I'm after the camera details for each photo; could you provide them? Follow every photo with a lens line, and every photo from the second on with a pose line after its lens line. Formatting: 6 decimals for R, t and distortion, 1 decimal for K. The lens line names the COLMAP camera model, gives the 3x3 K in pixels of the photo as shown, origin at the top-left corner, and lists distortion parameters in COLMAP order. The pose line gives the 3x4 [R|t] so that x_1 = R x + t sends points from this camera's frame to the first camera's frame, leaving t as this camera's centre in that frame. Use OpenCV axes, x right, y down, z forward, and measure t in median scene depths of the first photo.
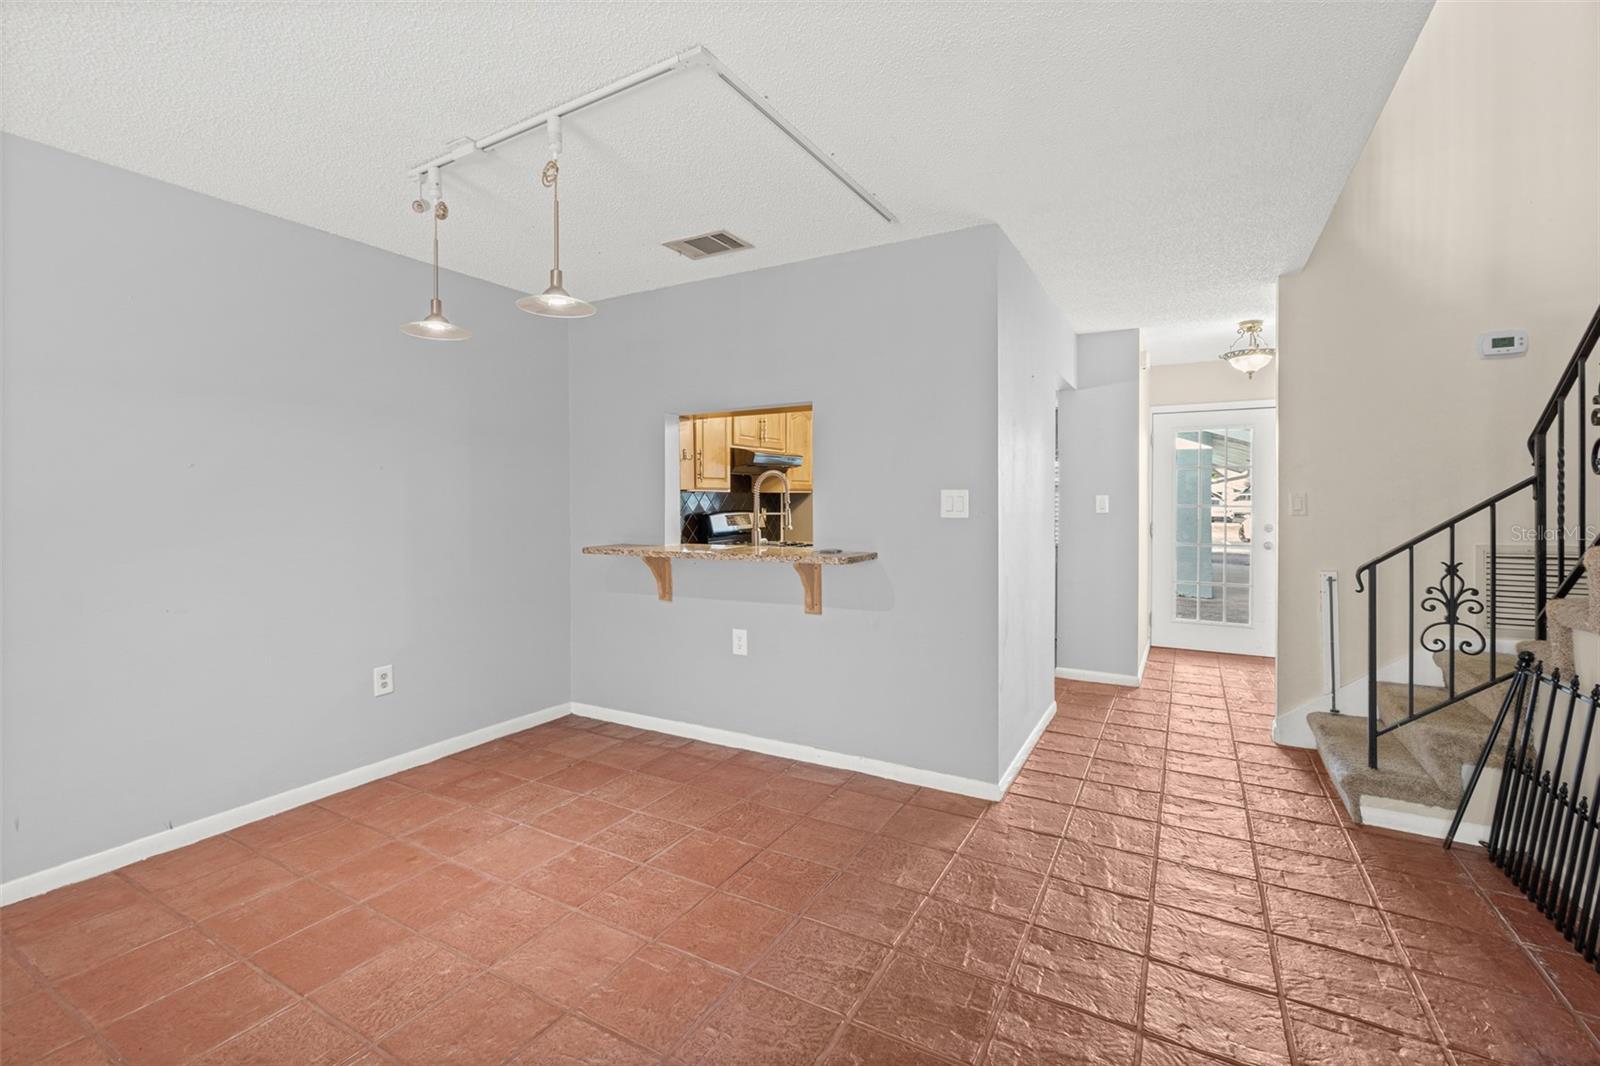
lens RADIAL K [[709.6, 0, 806.9], [0, 709.6, 510.0], [0, 0, 1]] dist [0.000172, 0.000998]
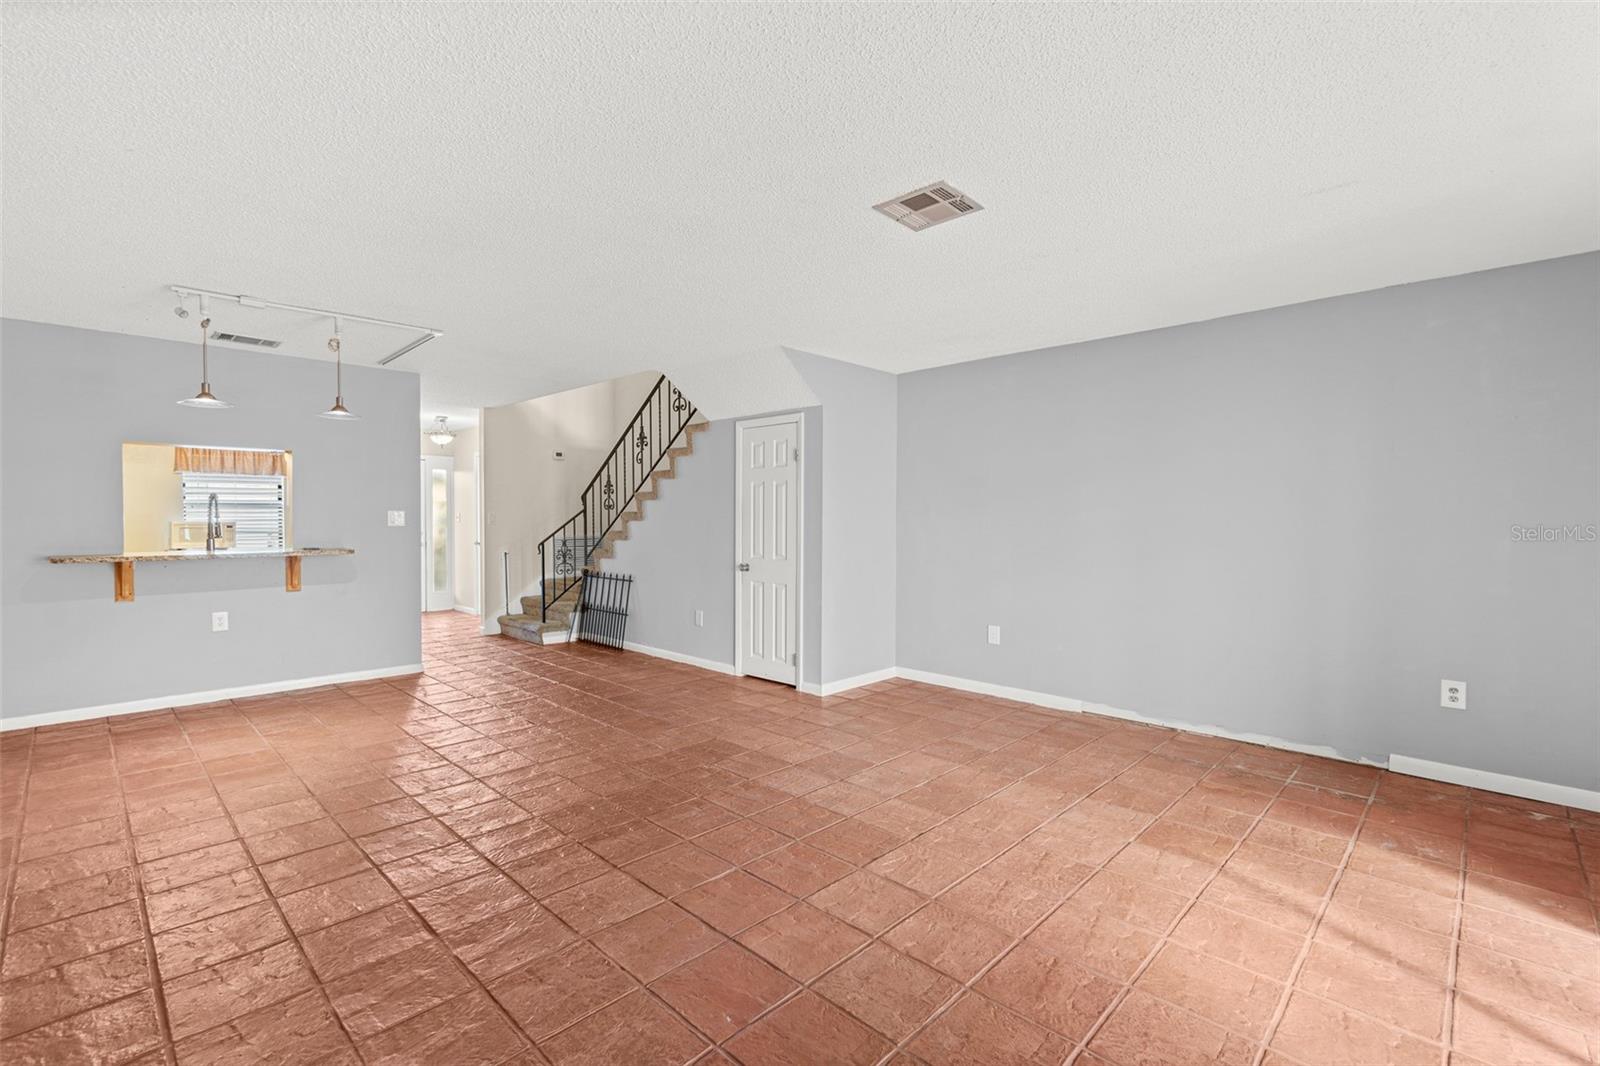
lens RADIAL K [[709.6, 0, 786.4], [0, 709.6, 532.1], [0, 0, 1]] dist [0.000172, 0.000998]
pose [[0.259079, -0.018267, 0.965683, -1.430940], [0.005904, 0.999832, 0.017329, 0.000218], [-0.965838, 0.001212, 0.259143, -0.495418]]
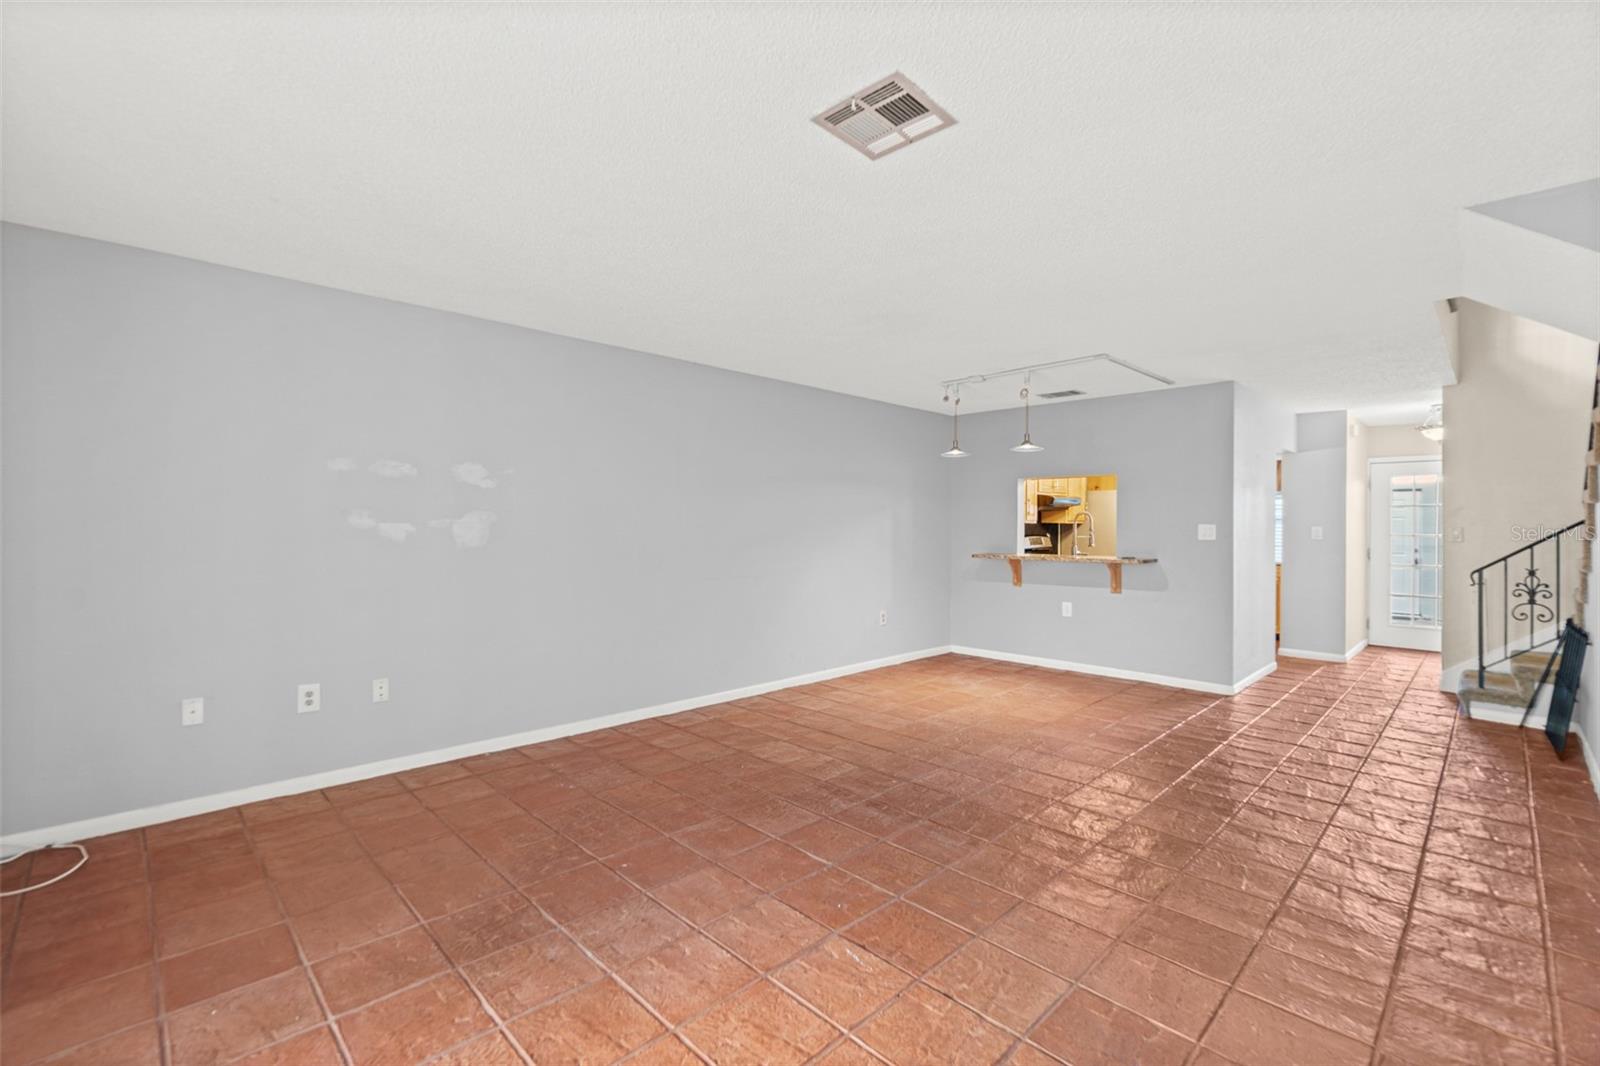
lens RADIAL K [[709.6, 0, 794.1], [0, 709.6, 528.7], [0, 0, 1]] dist [0.000172, 0.000998]
pose [[0.958306, 0.007963, -0.285632, -0.314525], [-0.010213, 0.999927, -0.006391, 0.005393], [0.285560, 0.009042, 0.958318, -1.146930]]
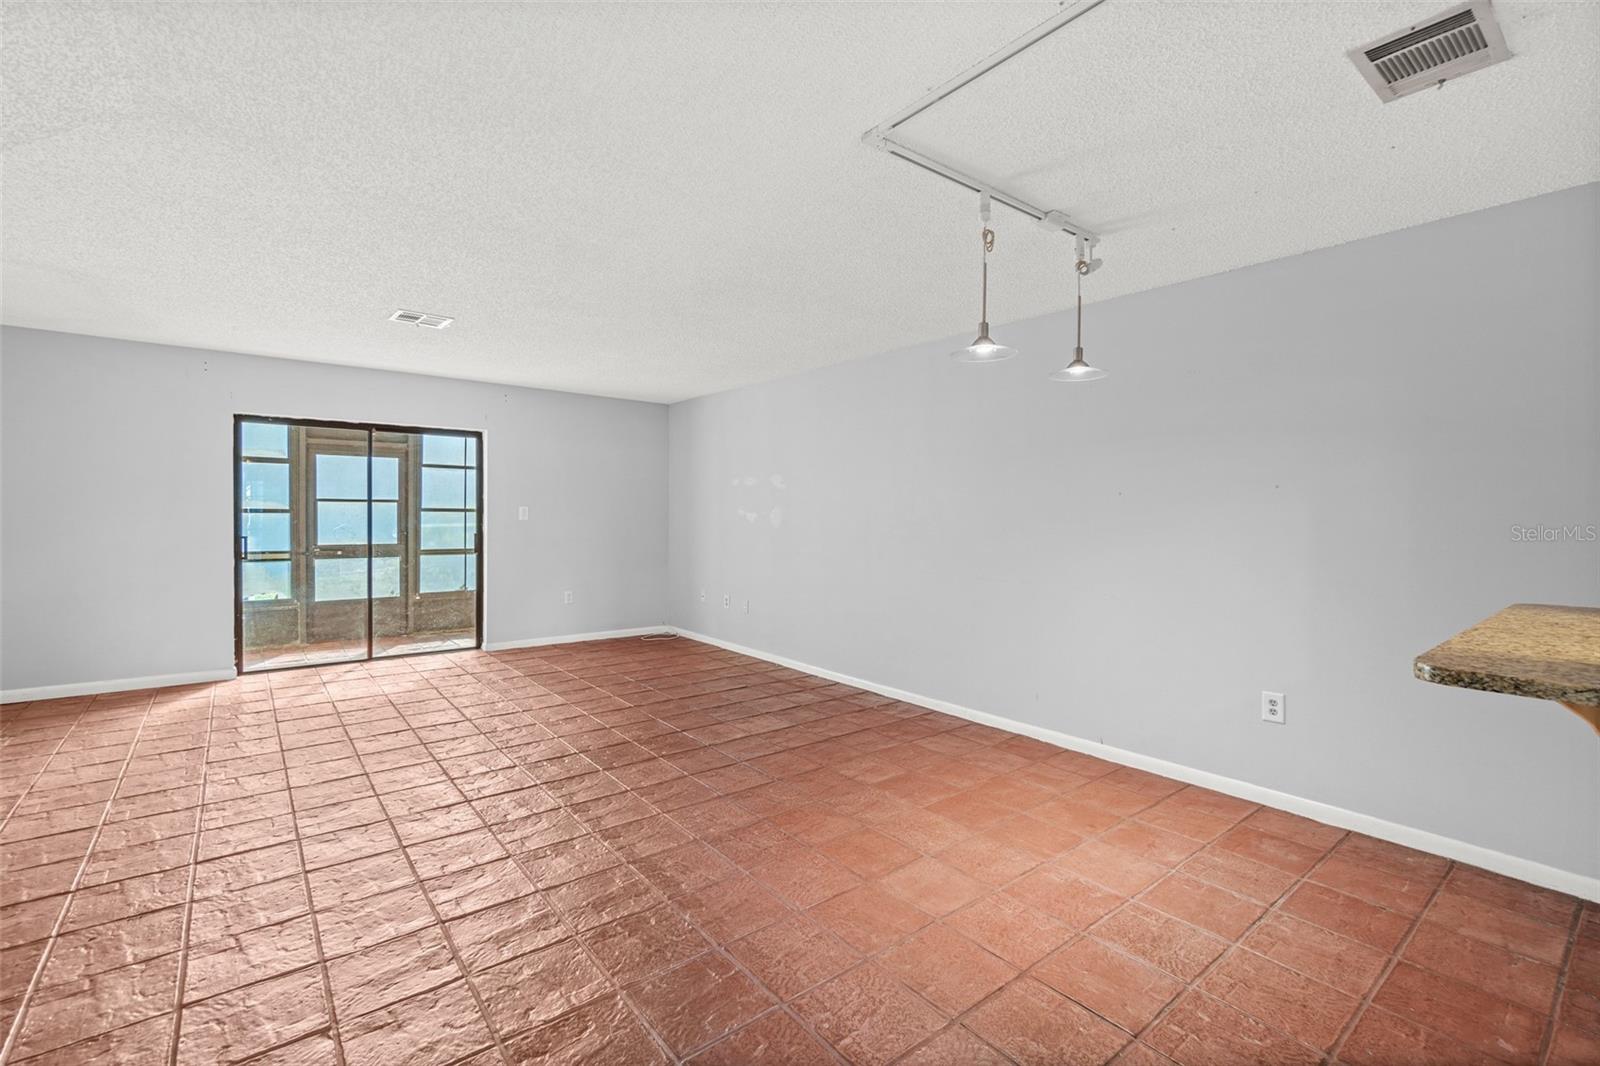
lens RADIAL K [[709.6, 0, 809.0], [0, 709.6, 533.3], [0, 0, 1]] dist [0.000172, 0.000998]
pose [[-0.382483, 0.000381, -0.923962, 0.609603], [-0.037658, 0.999163, 0.016001, 0.016266], [0.923195, 0.040915, -0.382149, 0.895600]]
